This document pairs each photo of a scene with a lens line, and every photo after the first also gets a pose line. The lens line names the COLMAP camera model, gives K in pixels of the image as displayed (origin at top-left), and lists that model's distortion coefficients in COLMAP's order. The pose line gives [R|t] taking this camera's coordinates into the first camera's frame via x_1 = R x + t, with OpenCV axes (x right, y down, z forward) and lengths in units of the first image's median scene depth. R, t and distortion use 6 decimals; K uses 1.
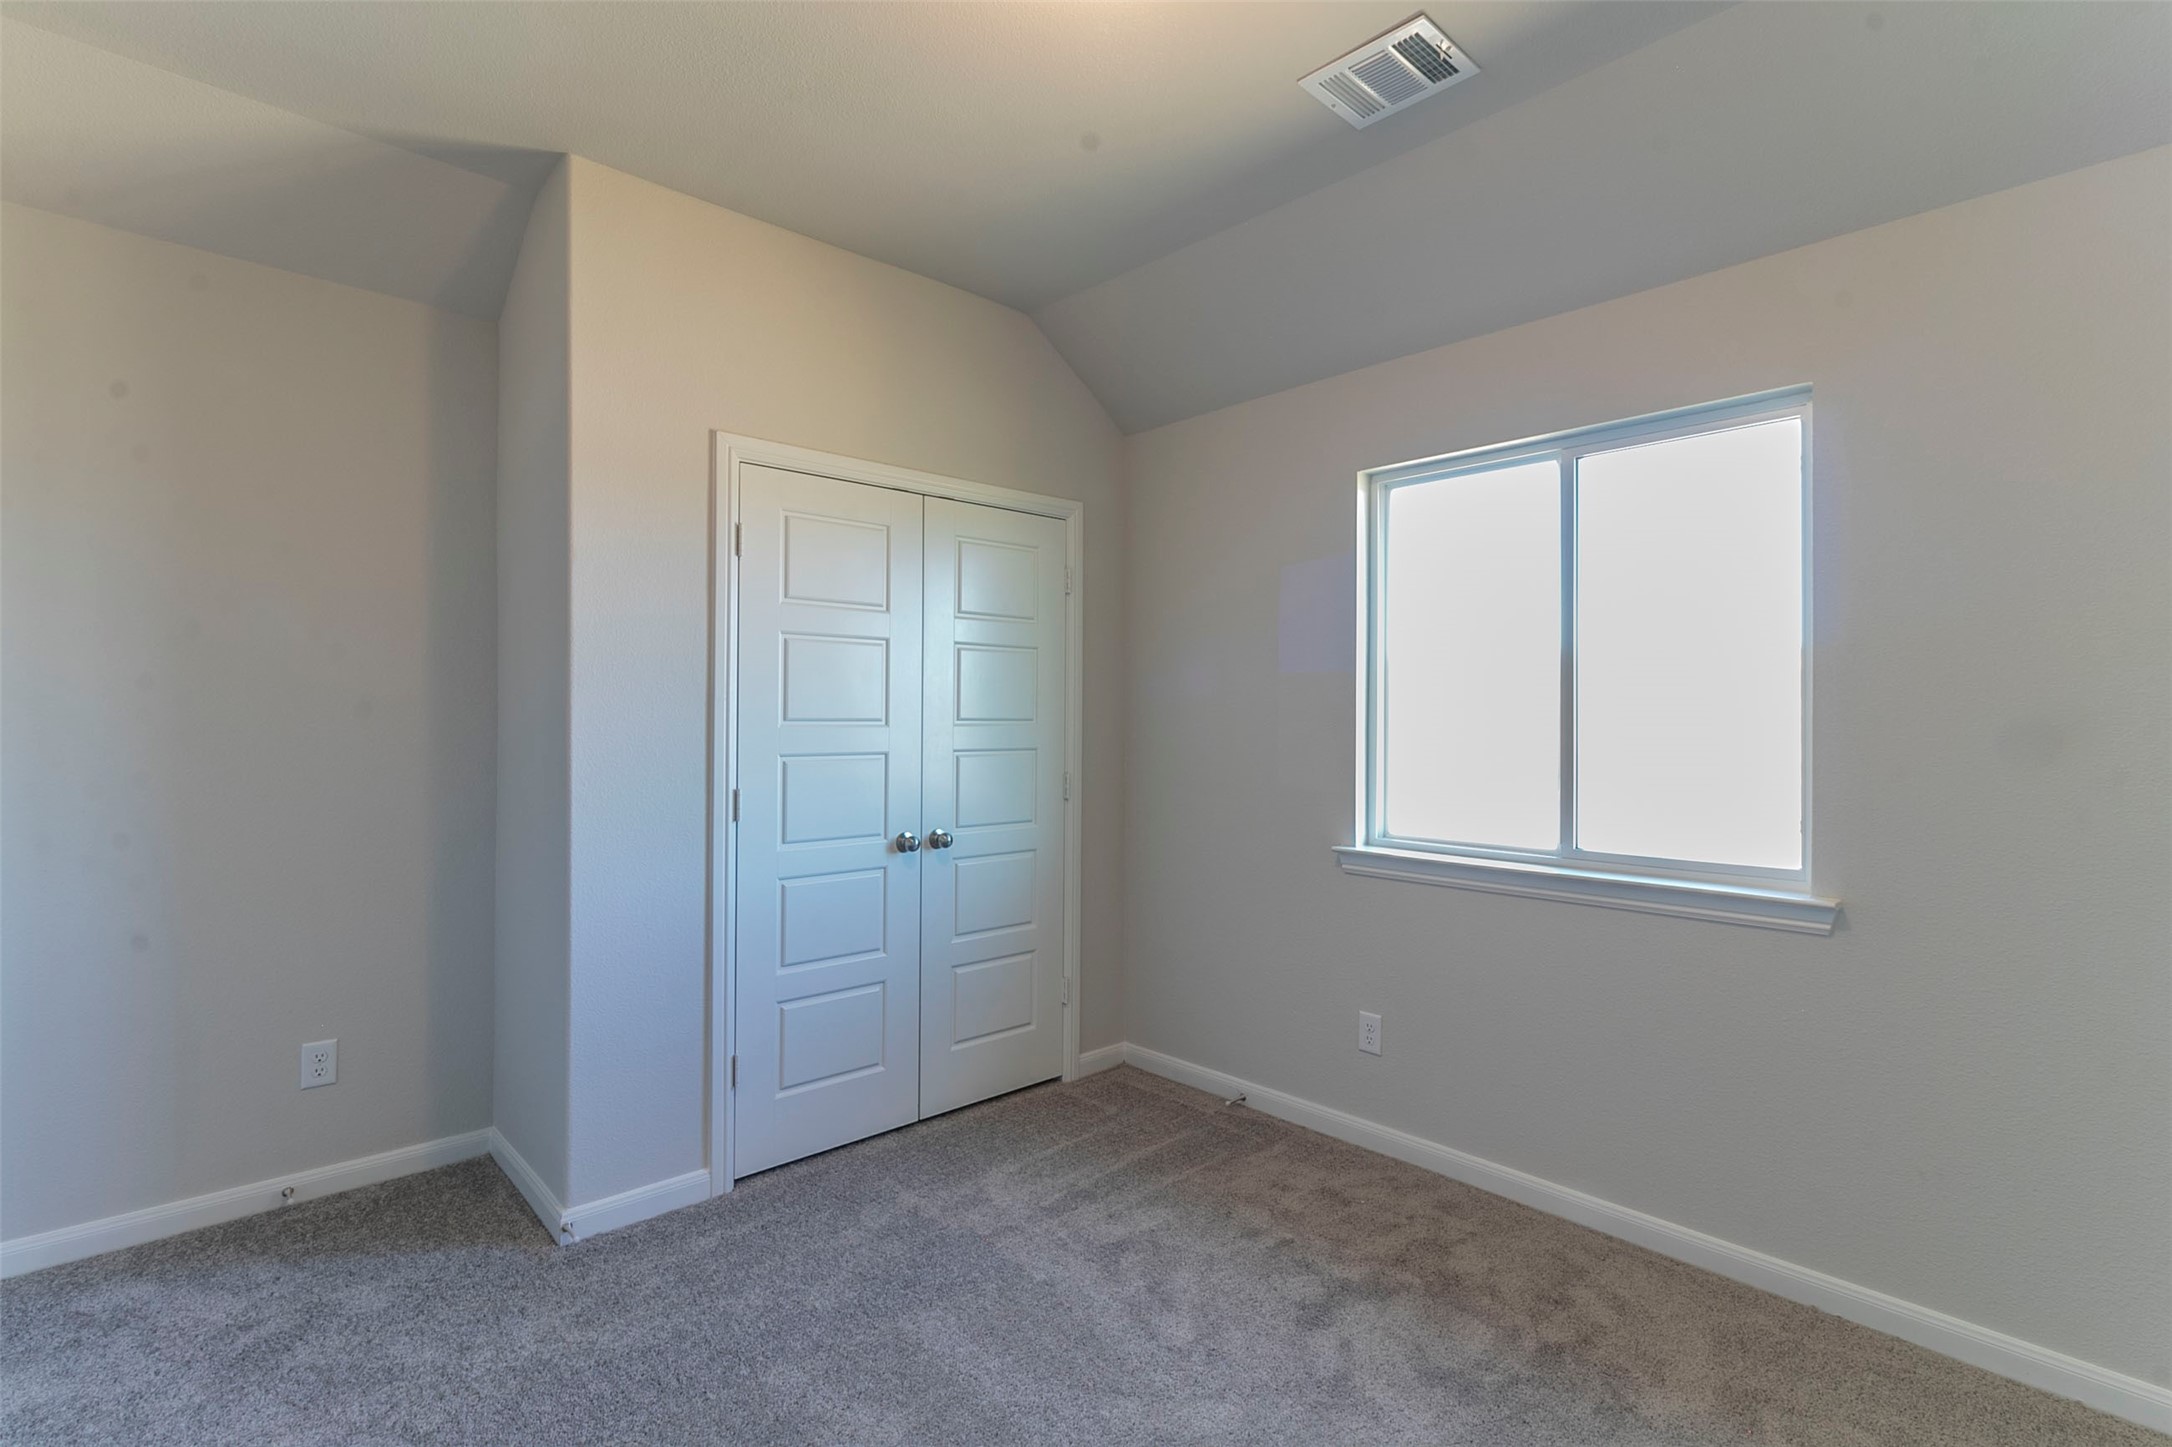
lens RADIAL K [[1009.4, 0, 1092.1], [0, 1009.4, 723.1], [0, 0, 1]] dist [0.005139, -0.000642]
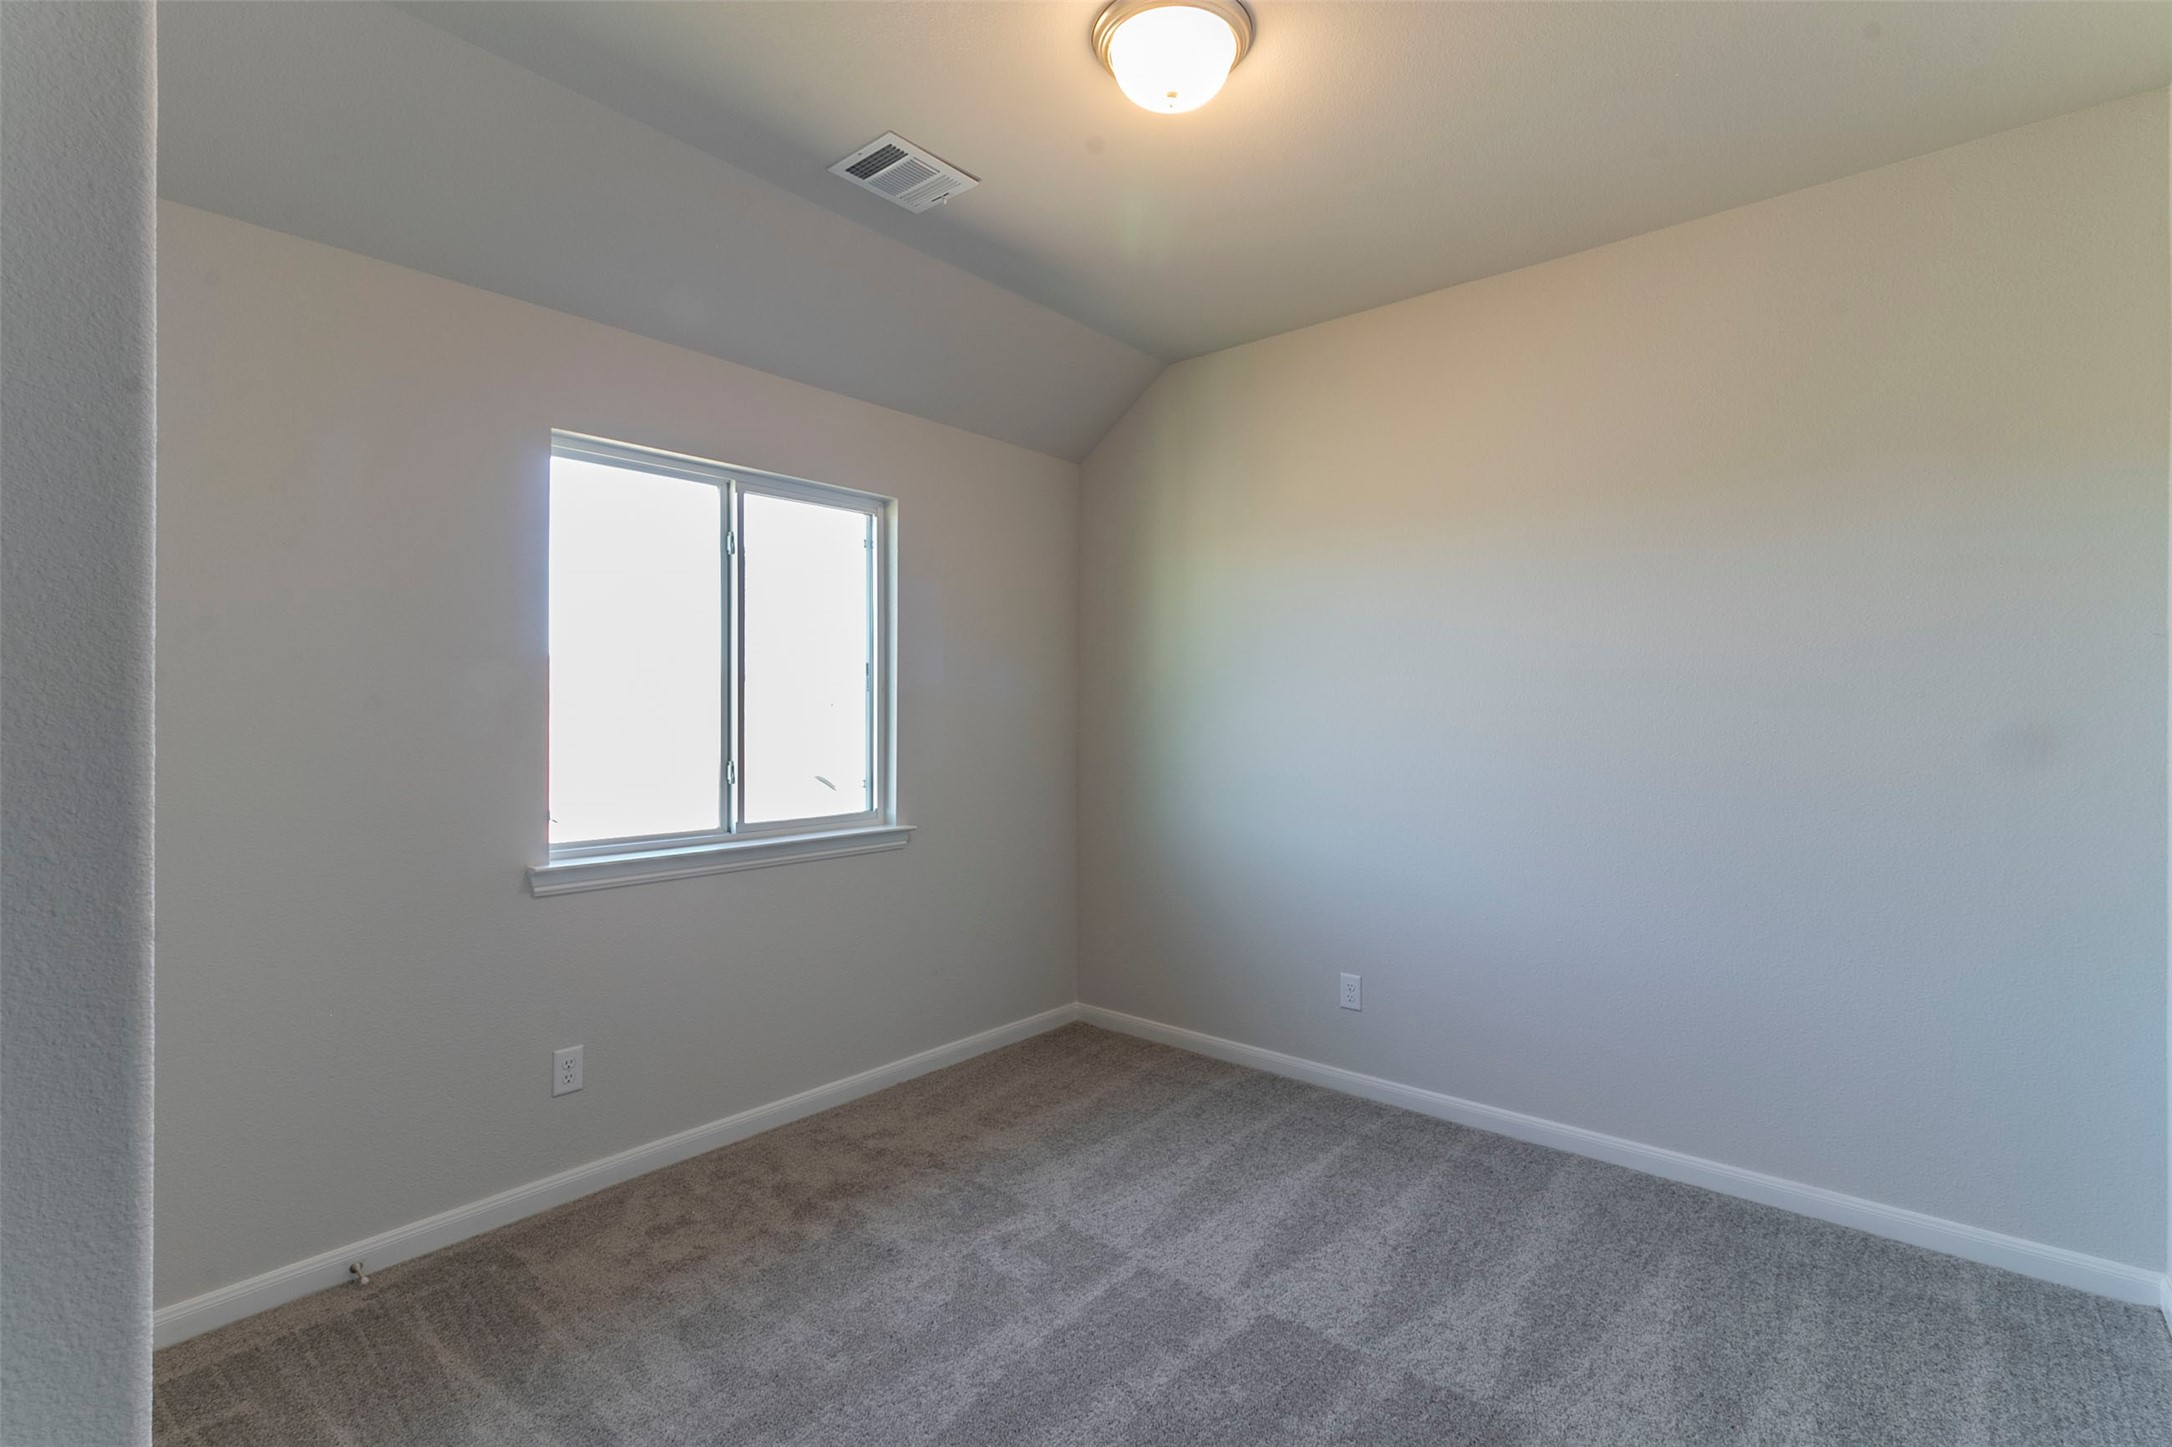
lens RADIAL K [[1009.4, 0, 1084.2], [0, 1009.4, 708.3], [0, 0, 1]] dist [0.005139, -0.000642]
pose [[-0.107103, -0.005704, 0.994232, -0.728626], [0.004233, 0.999972, 0.006193, -0.016114], [-0.994239, 0.004872, -0.107076, 0.717765]]
